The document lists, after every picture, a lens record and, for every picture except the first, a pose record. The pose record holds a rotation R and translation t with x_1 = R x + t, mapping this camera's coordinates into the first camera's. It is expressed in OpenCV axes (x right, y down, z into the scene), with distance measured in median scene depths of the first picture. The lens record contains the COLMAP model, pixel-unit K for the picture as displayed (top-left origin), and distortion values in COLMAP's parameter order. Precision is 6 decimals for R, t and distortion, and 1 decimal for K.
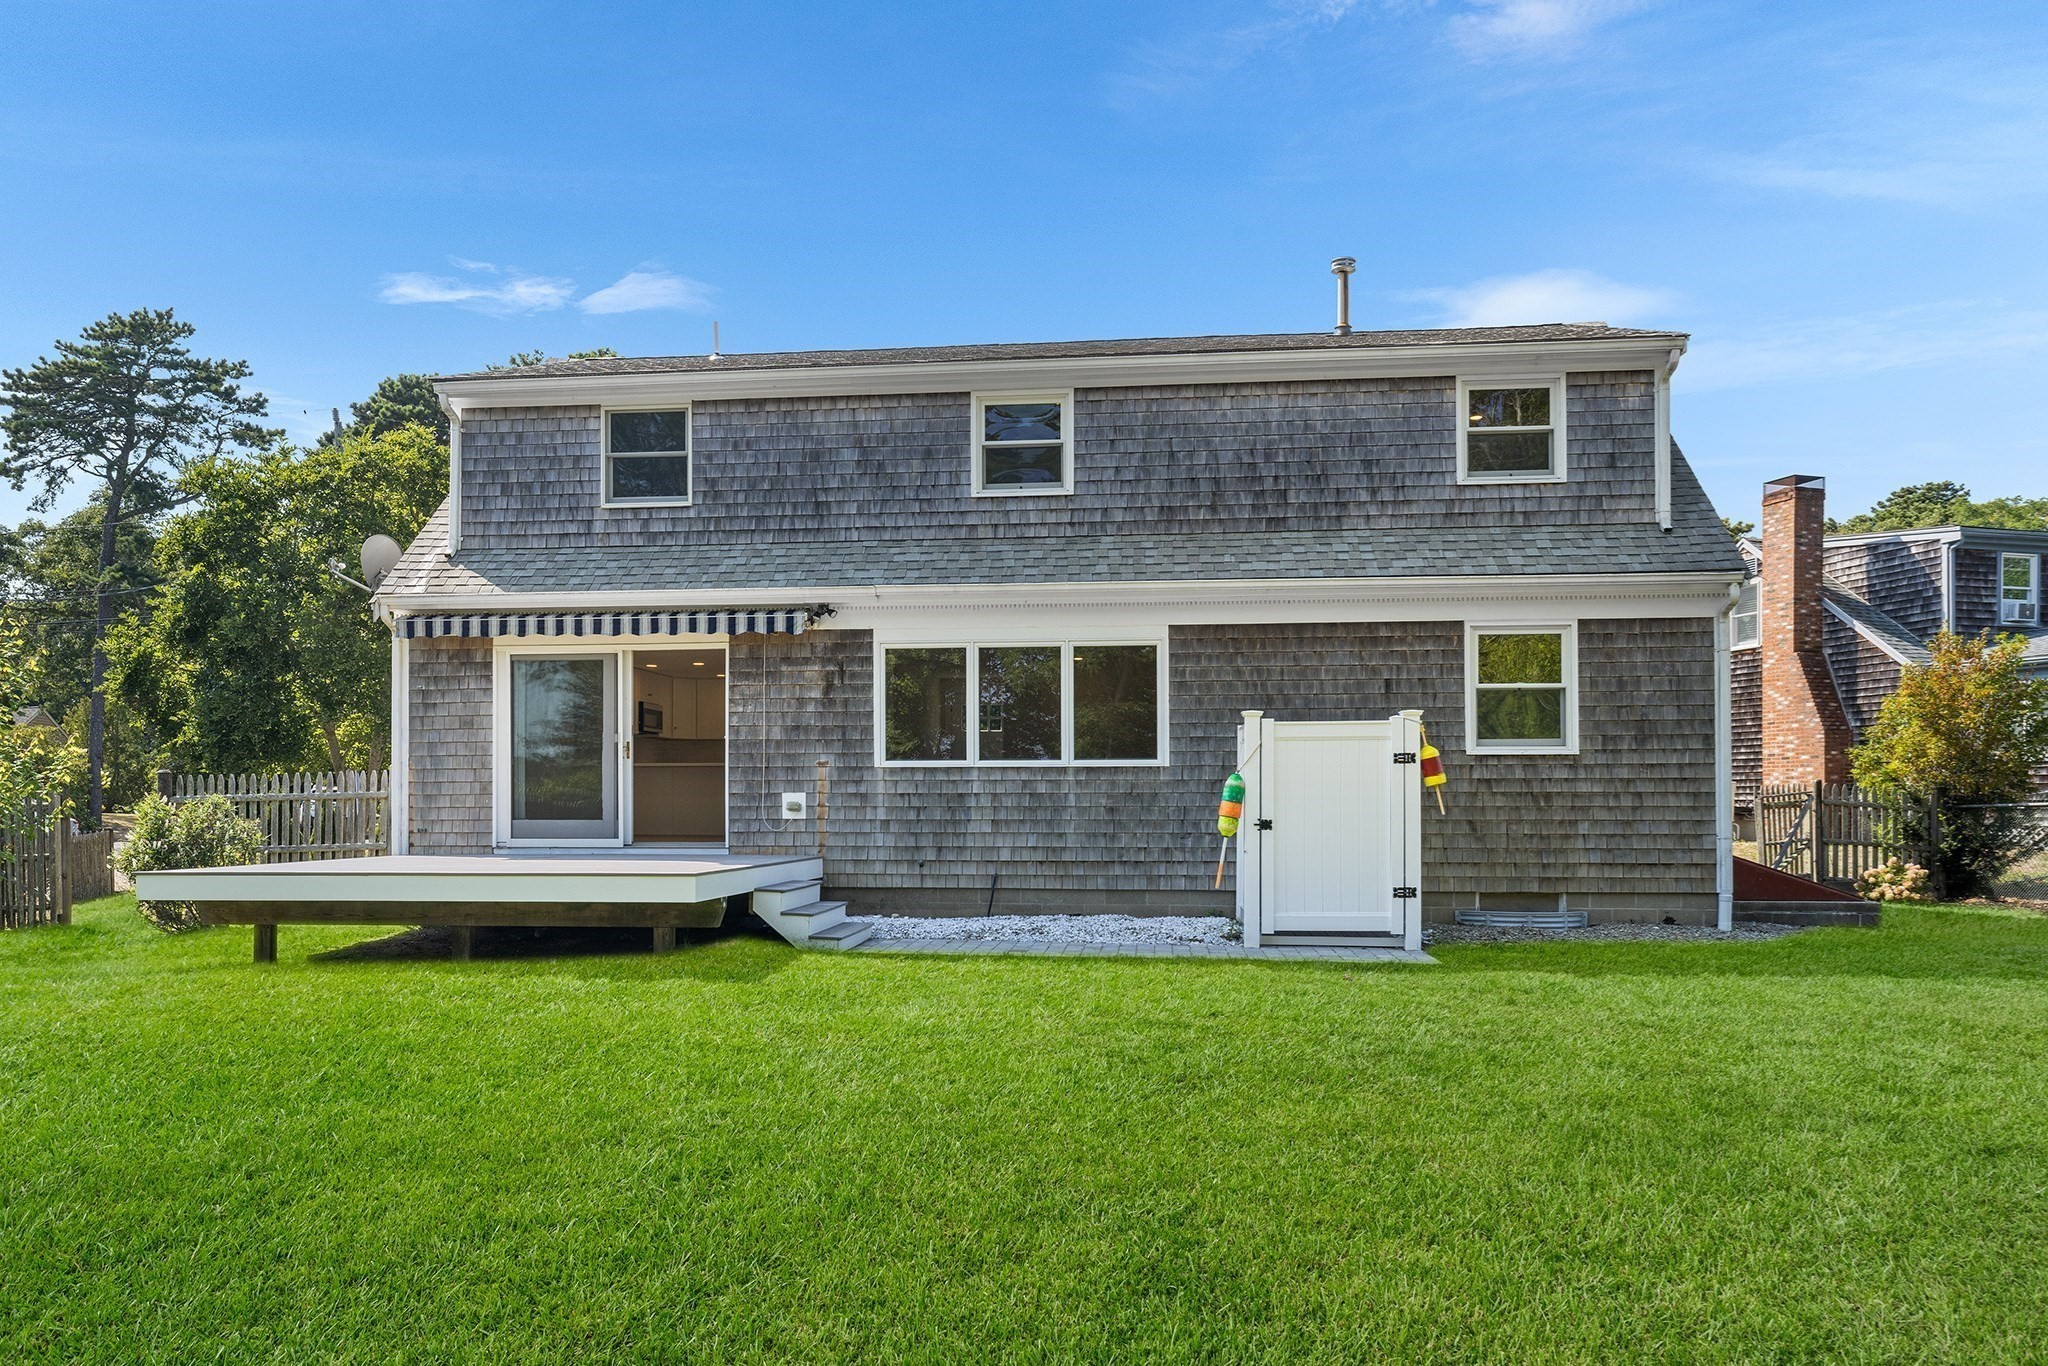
lens RADIAL K [[1356.1, 0, 1005.9], [0, 1356.1, 799.7], [0, 0, 1]] dist [-0.004311, -0.001566]
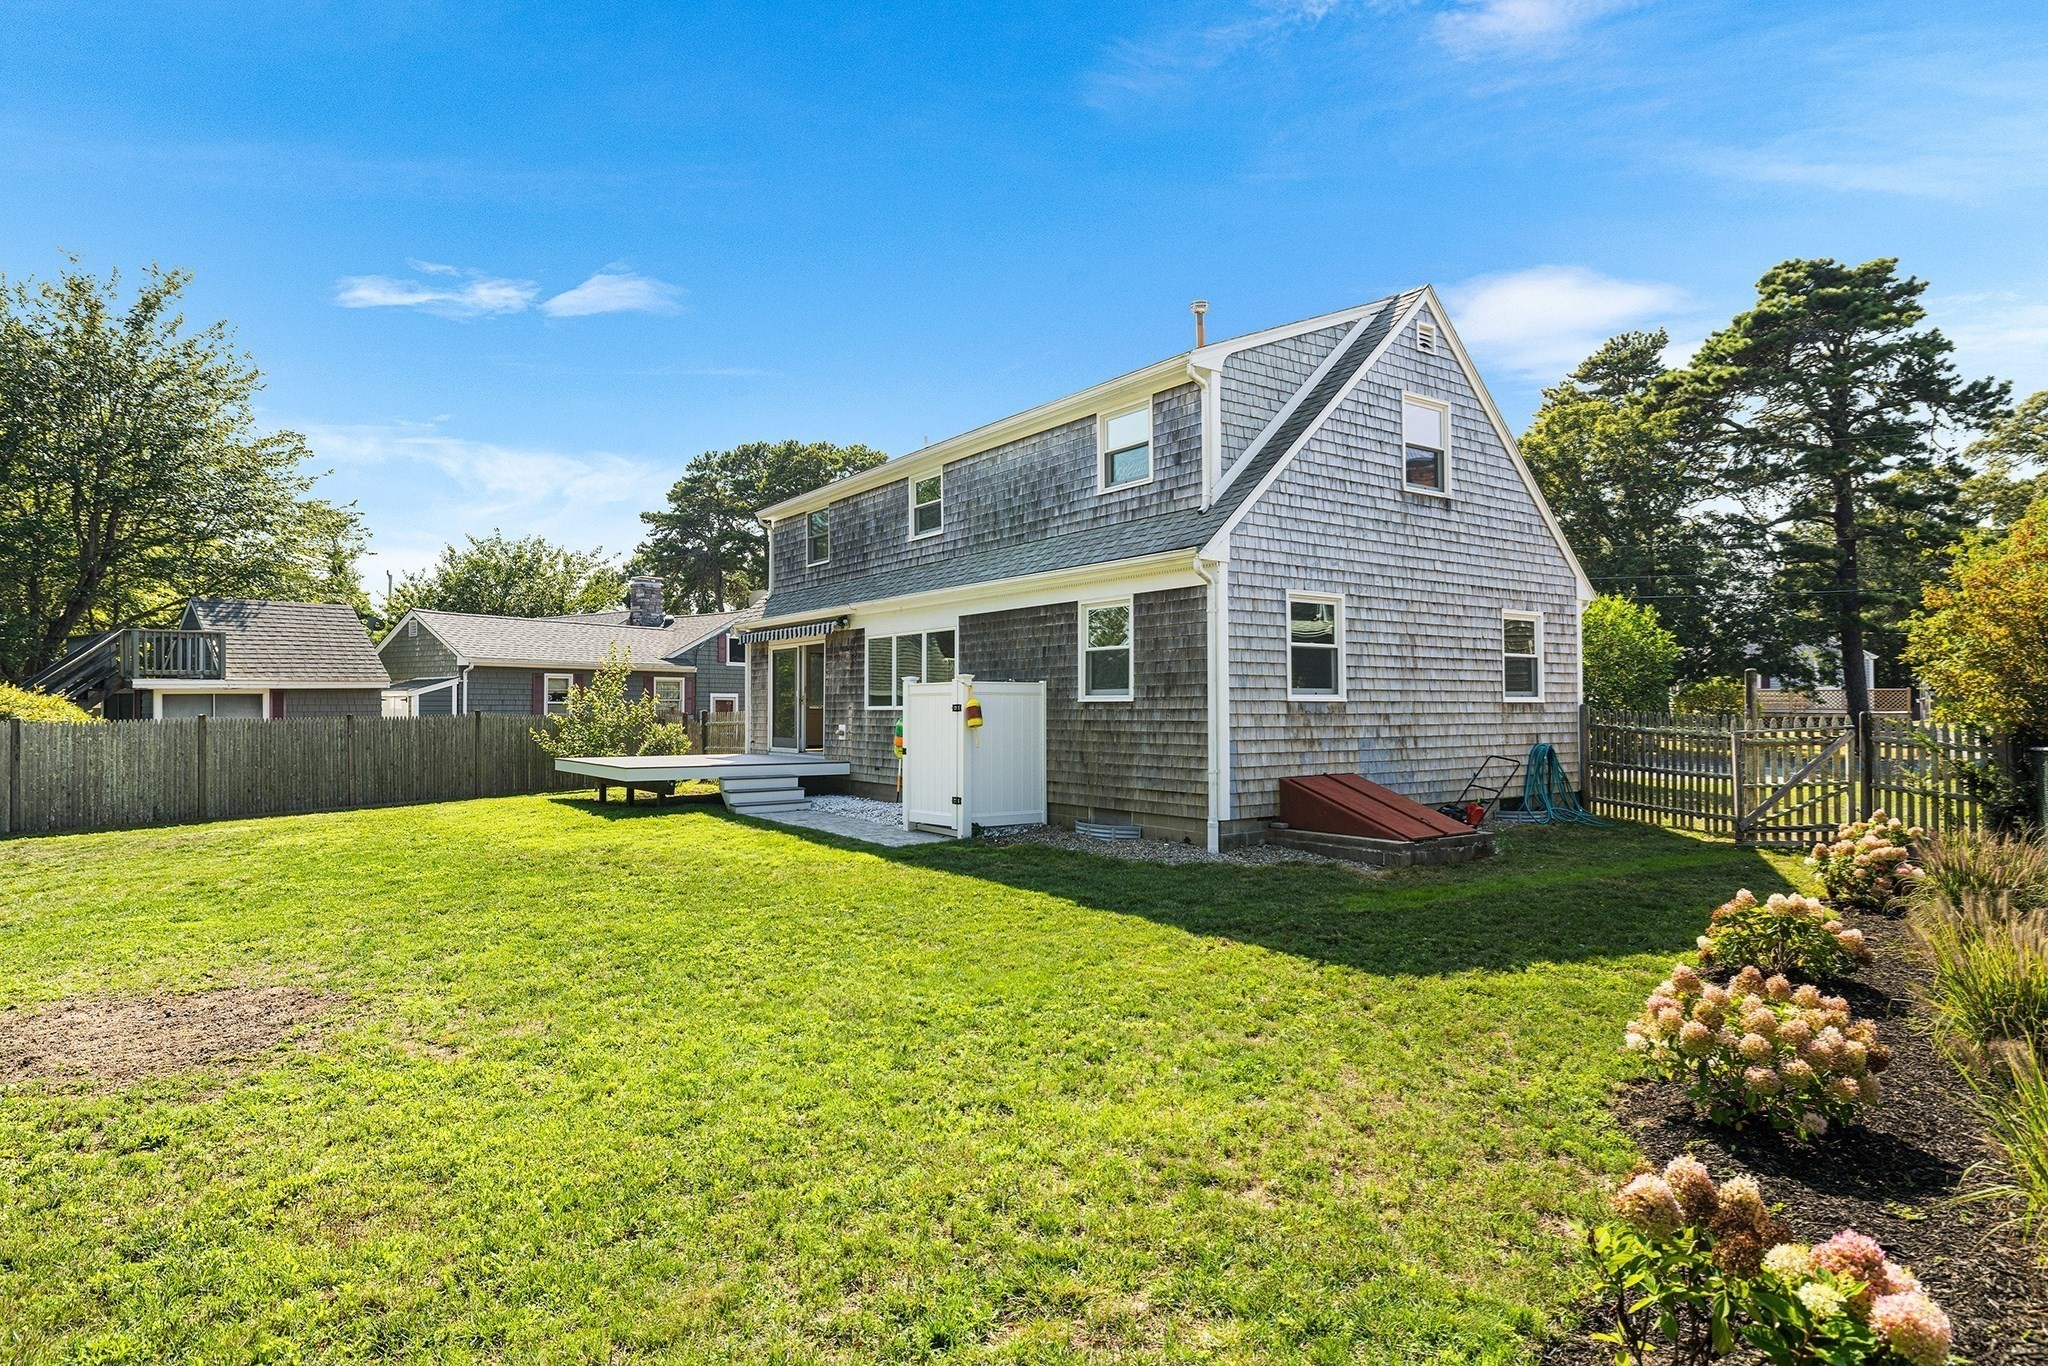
lens RADIAL K [[1116.5, 0, 1022.6], [0, 1116.5, 689.8], [0, 0, 1]] dist [0.000151, -0.000007]
pose [[0.666894, -0.013236, -0.745035, 1.072820], [0.001332, 0.999862, -0.016570, -0.026021], [0.745152, 0.010059, 0.666819, 0.222752]]
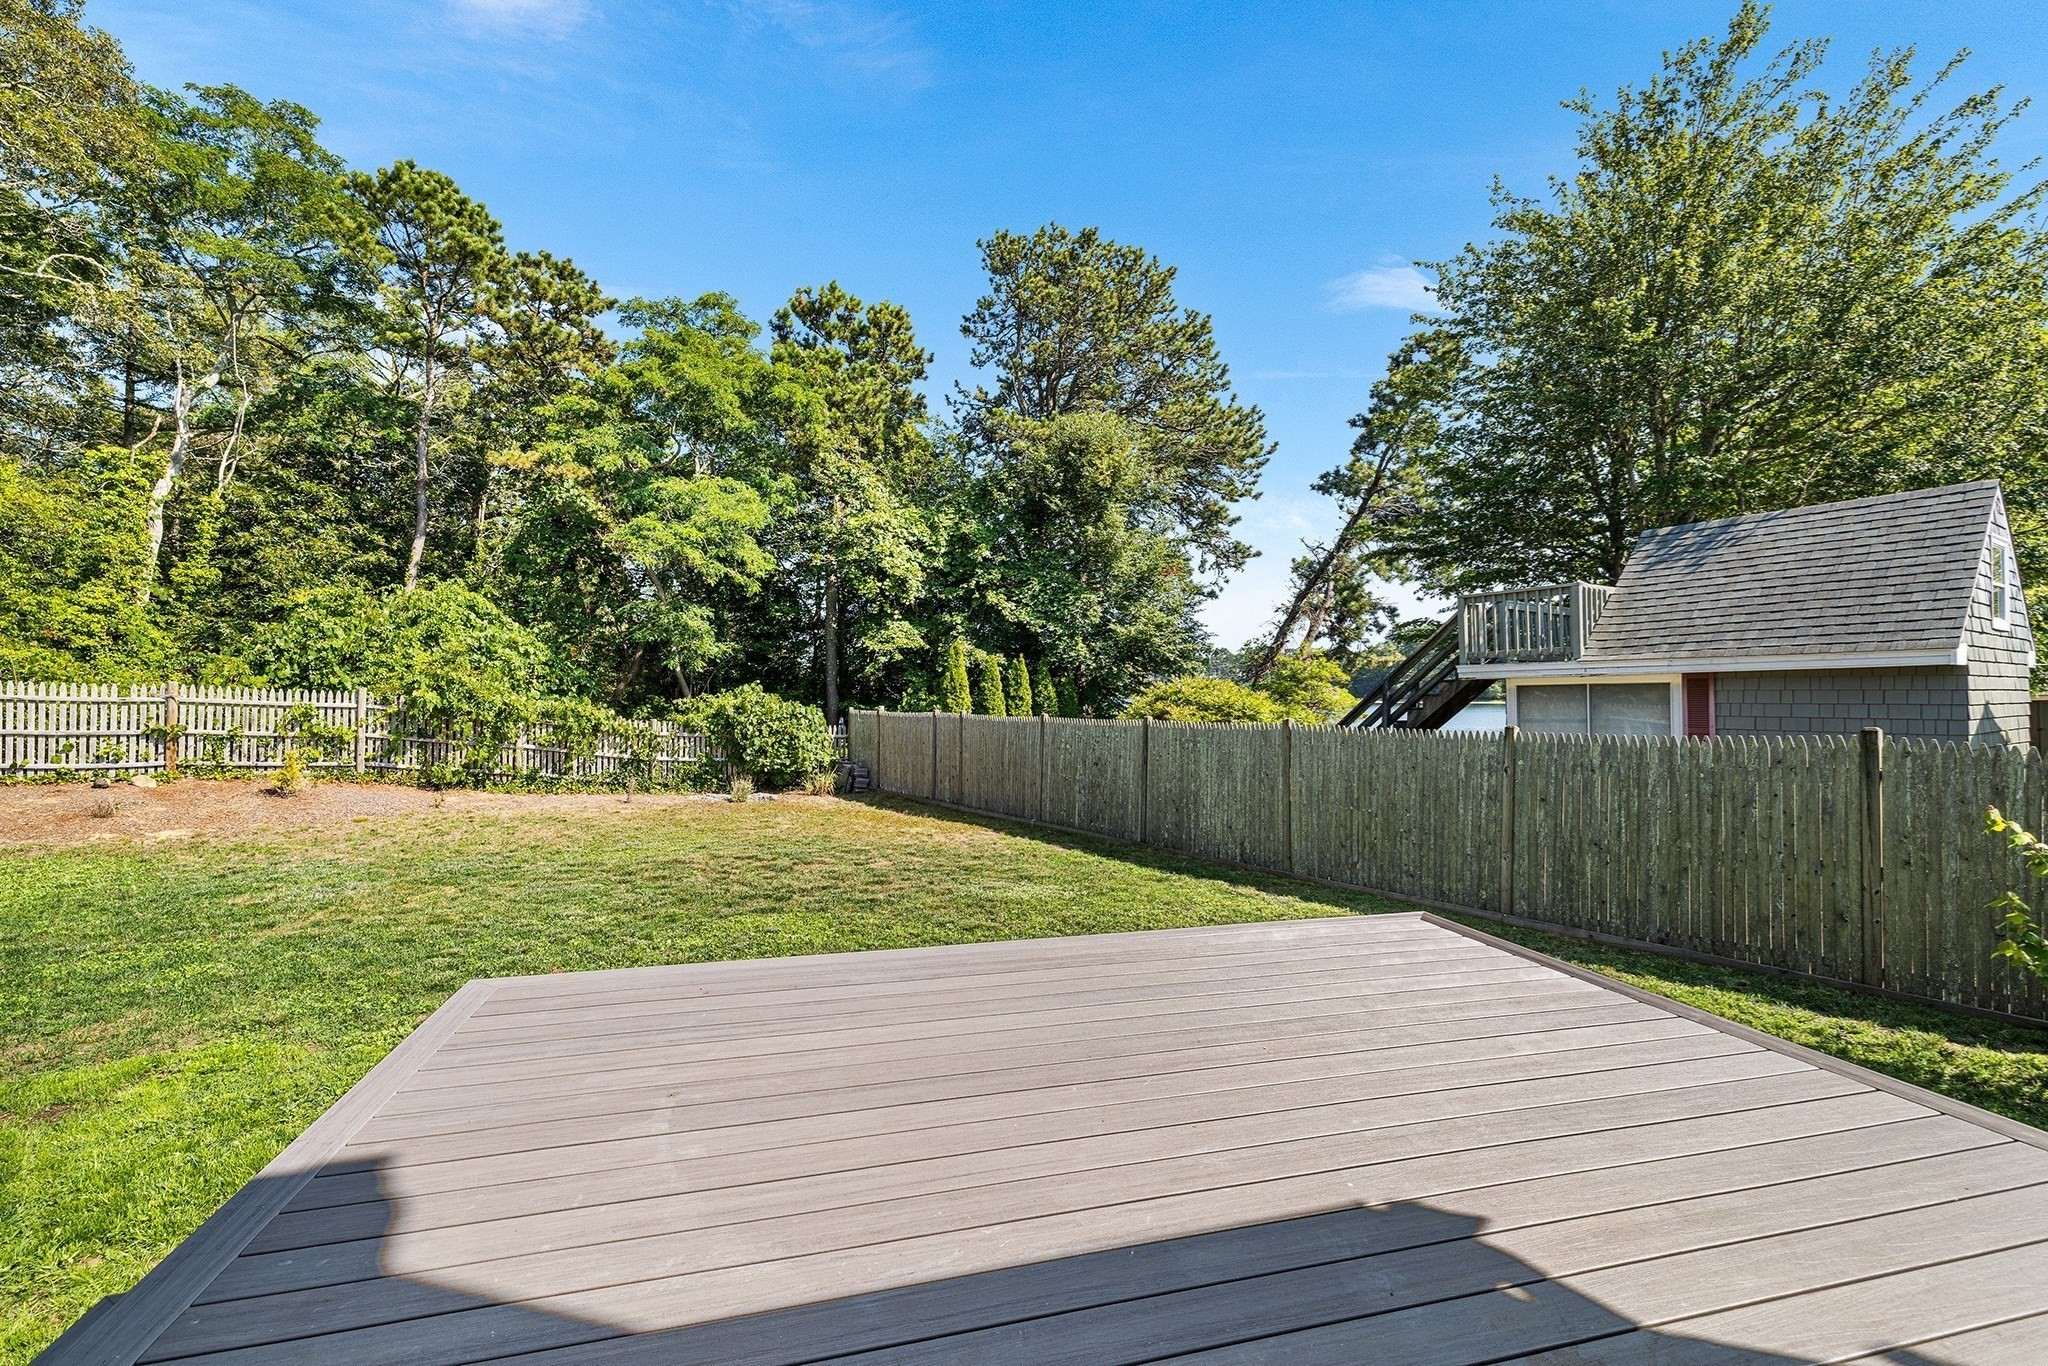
lens RADIAL K [[863.9, 0, 1010.8], [0, 863.9, 692.1], [0, 0, 1]] dist [0.000691, -0.000020]
pose [[-0.937874, 0.001066, -0.346974, -0.227519], [0.000992, 0.999999, 0.000391, -0.042854], [0.346974, 0.000022, -0.937875, 1.018595]]
